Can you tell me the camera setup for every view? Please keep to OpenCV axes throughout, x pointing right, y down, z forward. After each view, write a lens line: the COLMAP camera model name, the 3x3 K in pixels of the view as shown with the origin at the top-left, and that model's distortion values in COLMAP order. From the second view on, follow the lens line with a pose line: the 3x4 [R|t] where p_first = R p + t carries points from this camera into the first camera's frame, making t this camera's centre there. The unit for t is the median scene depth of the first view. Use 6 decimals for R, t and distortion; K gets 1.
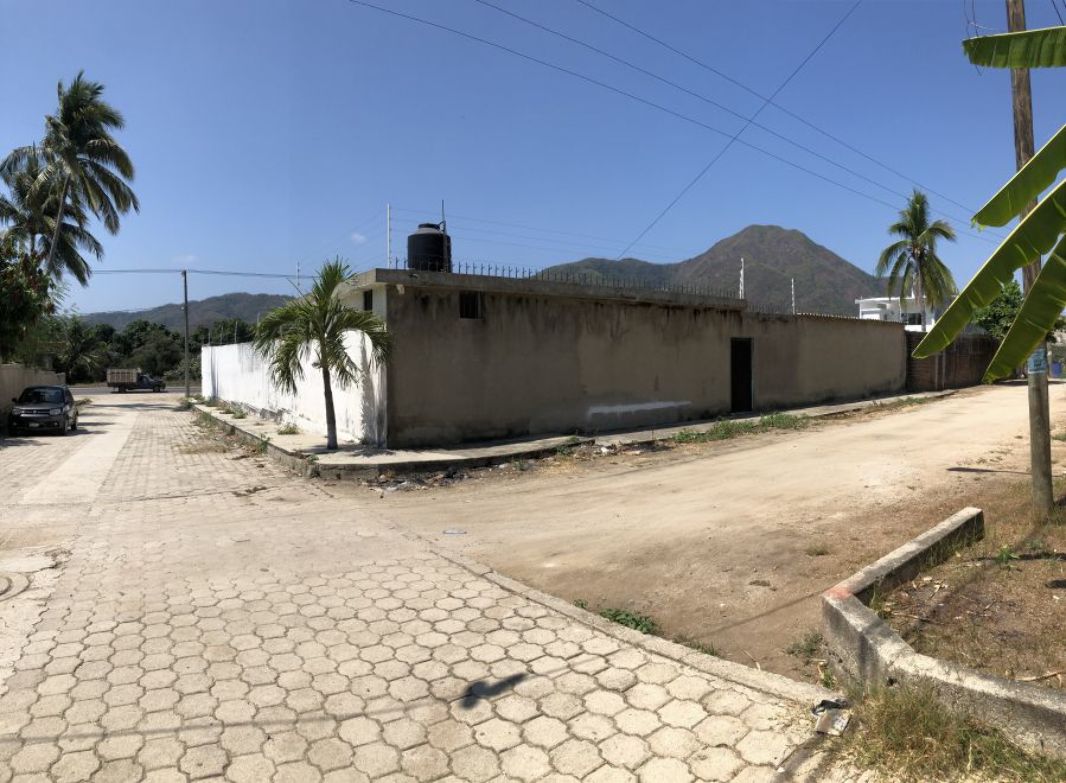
lens RADIAL K [[940.5, 0, 532.6], [0, 940.5, 423.4], [0, 0, 1]] dist [-0.082765, -0.000121]
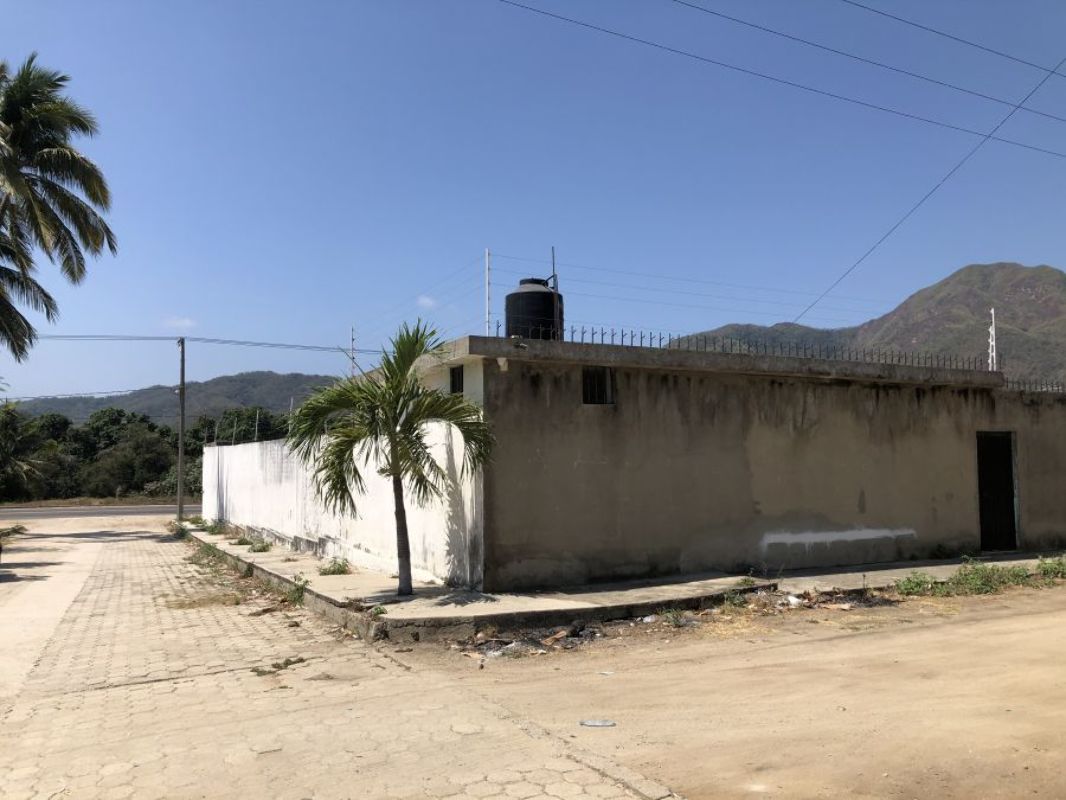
lens RADIAL K [[899.9, 0, 552.9], [0, 899.9, 393.3], [0, 0, 1]] dist [0.018651, 0.001159]
pose [[0.996816, -0.005336, 0.079561, -0.156204], [0.016822, 0.989374, -0.144418, -0.021224], [-0.077945, 0.145297, 0.986313, 0.323031]]
